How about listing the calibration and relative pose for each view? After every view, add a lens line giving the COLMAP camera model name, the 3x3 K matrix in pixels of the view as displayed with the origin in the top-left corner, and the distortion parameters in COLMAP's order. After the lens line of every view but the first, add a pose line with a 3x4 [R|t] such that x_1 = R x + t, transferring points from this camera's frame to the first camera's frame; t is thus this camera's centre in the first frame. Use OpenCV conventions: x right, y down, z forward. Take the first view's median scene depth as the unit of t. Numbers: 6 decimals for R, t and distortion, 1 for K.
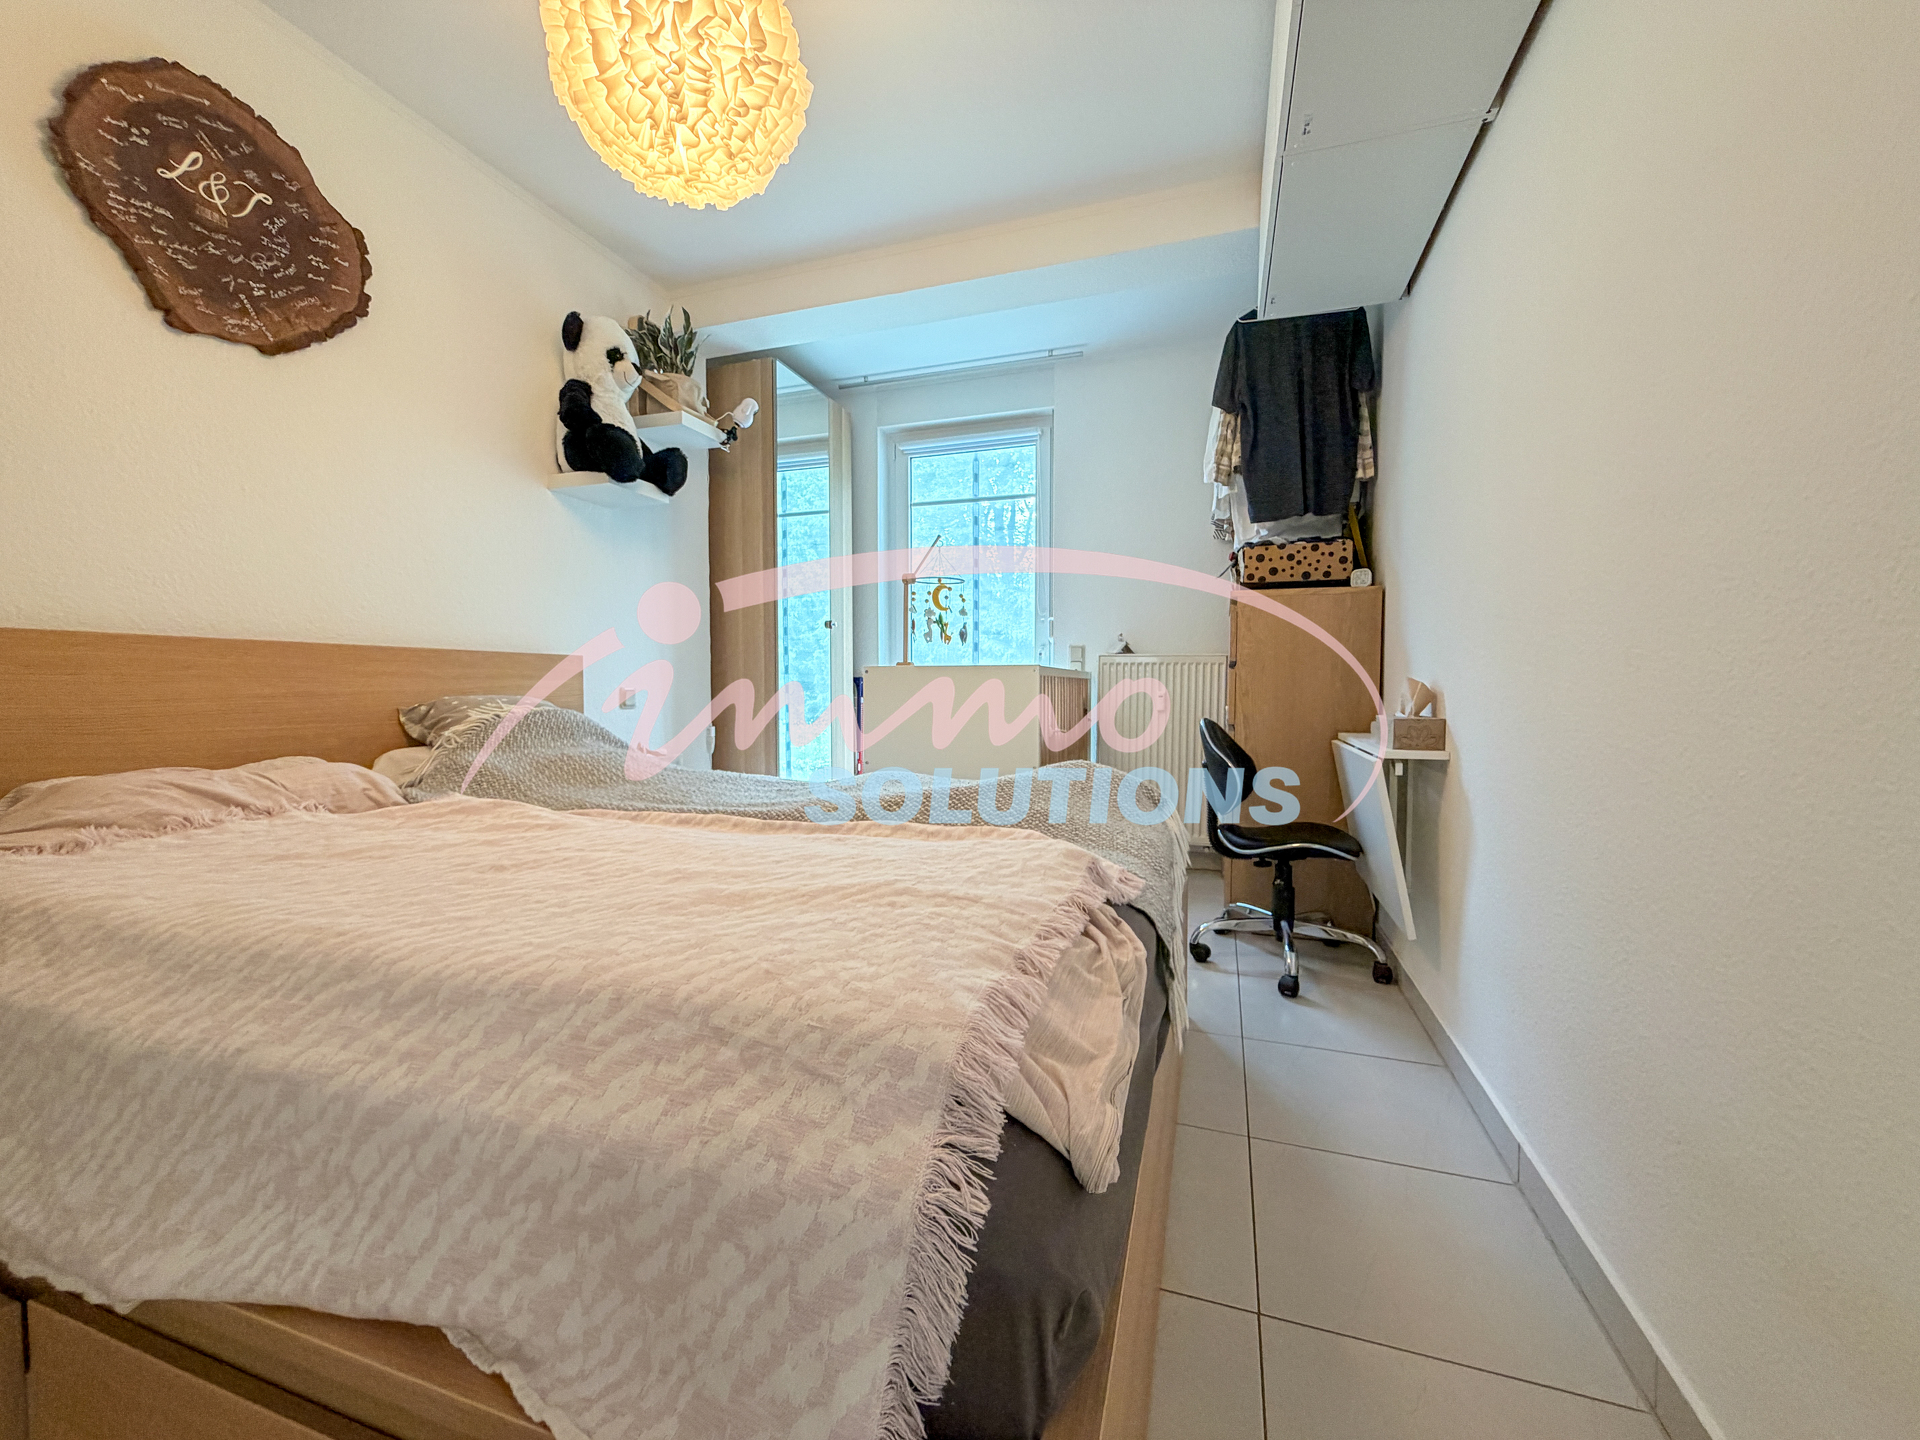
lens RADIAL K [[768.6, 0, 959.3], [0, 768.6, 720.9], [0, 0, 1]] dist [0.000608, 0.000336]
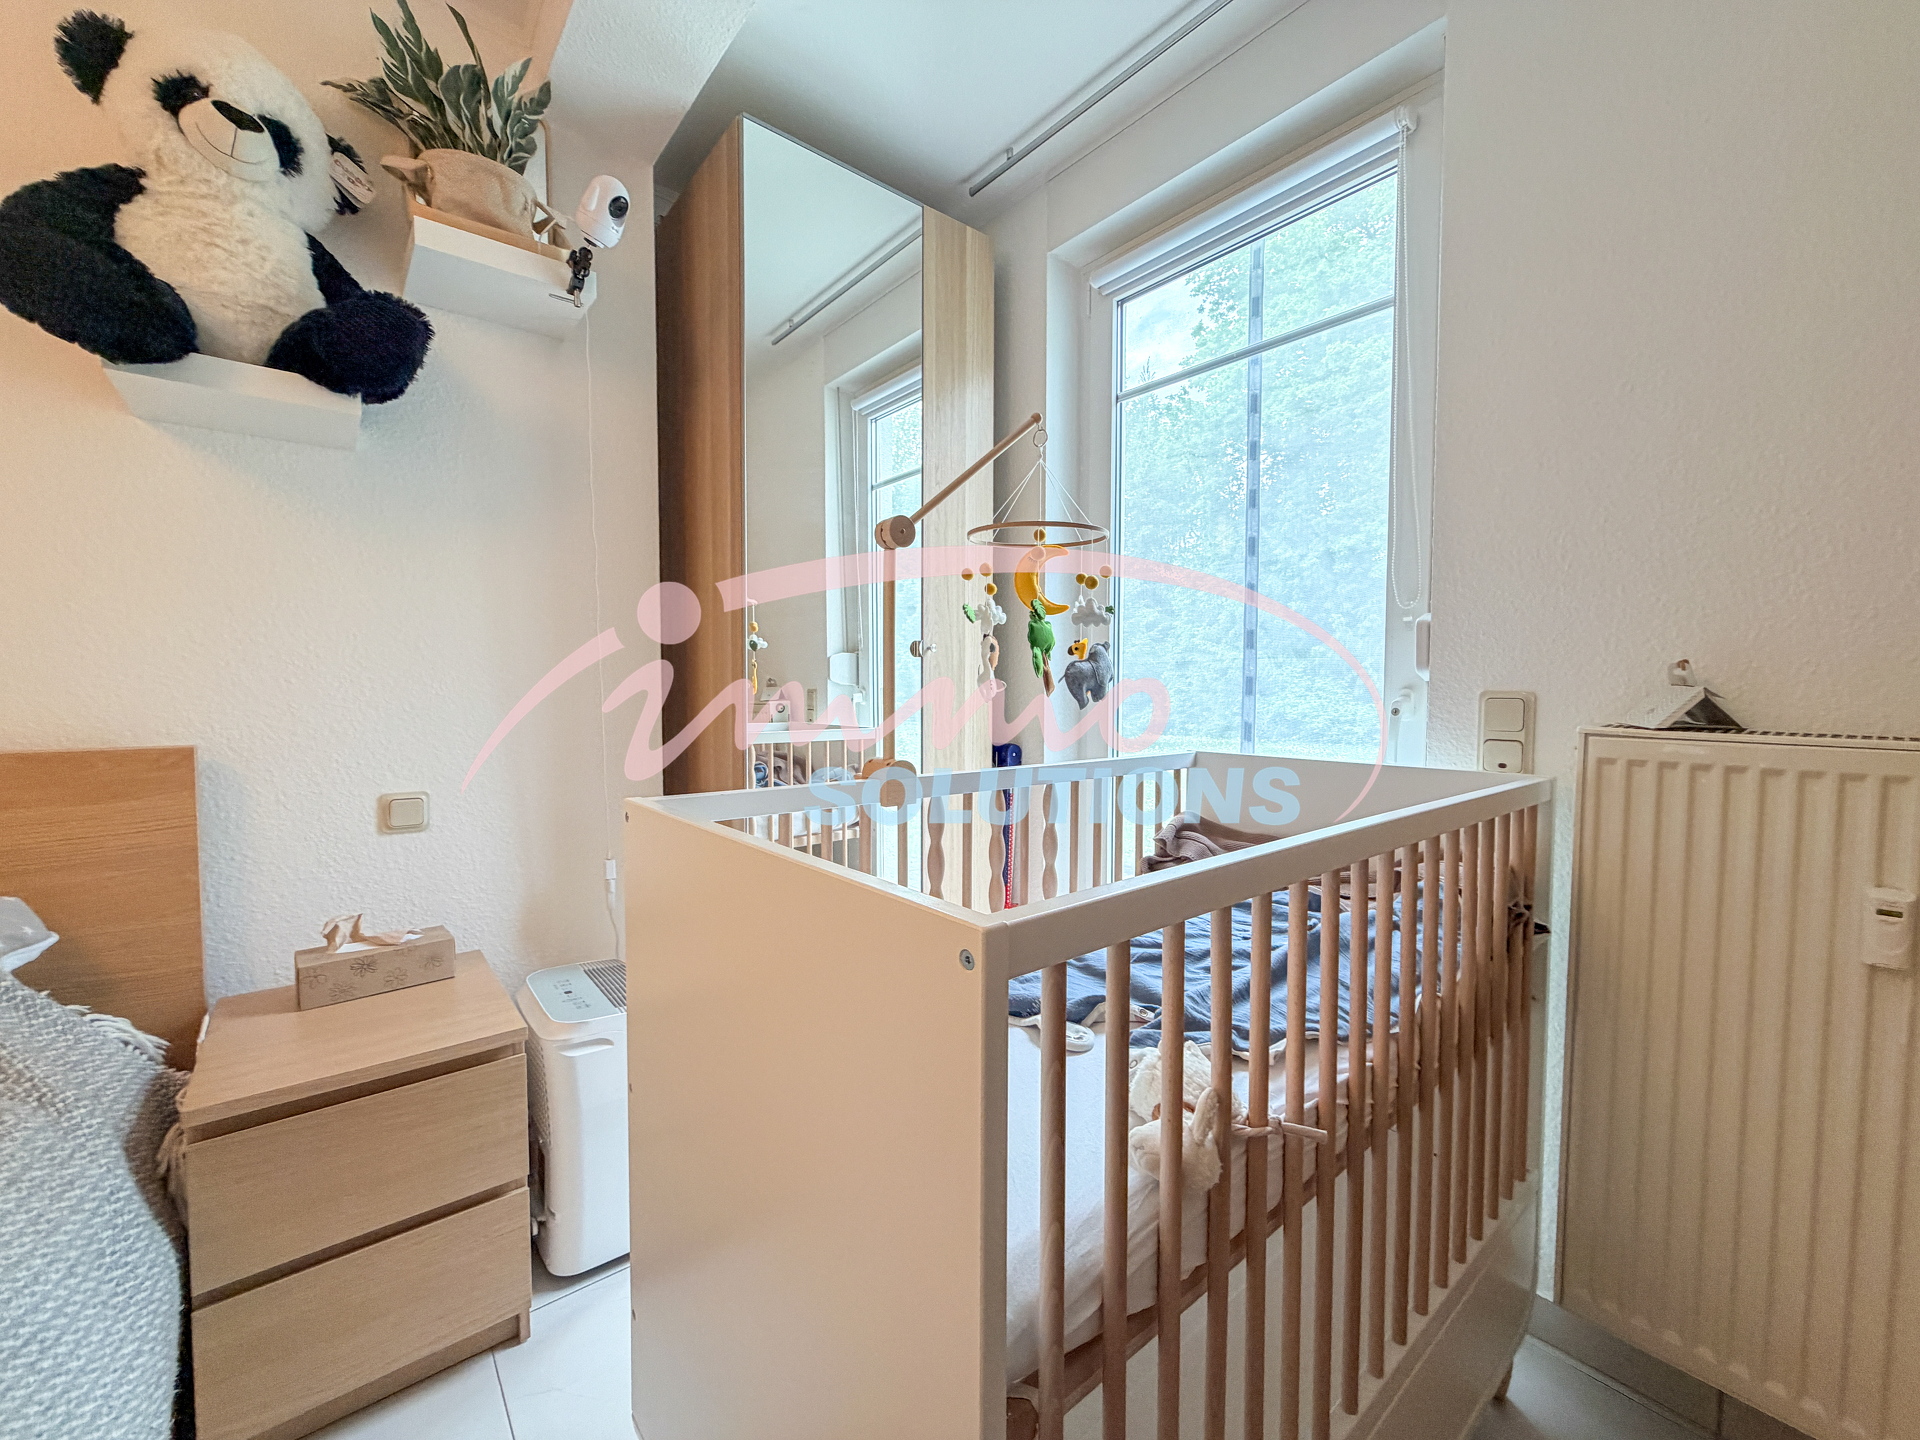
lens RADIAL K [[768.6, 0, 957.6], [0, 768.6, 713.9], [0, 0, 1]] dist [0.000608, 0.000336]
pose [[0.850180, 0.021464, -0.526054, 0.277432], [-0.027243, 0.999624, -0.003242, -0.180786], [0.525786, 0.017088, 0.850445, 1.291630]]
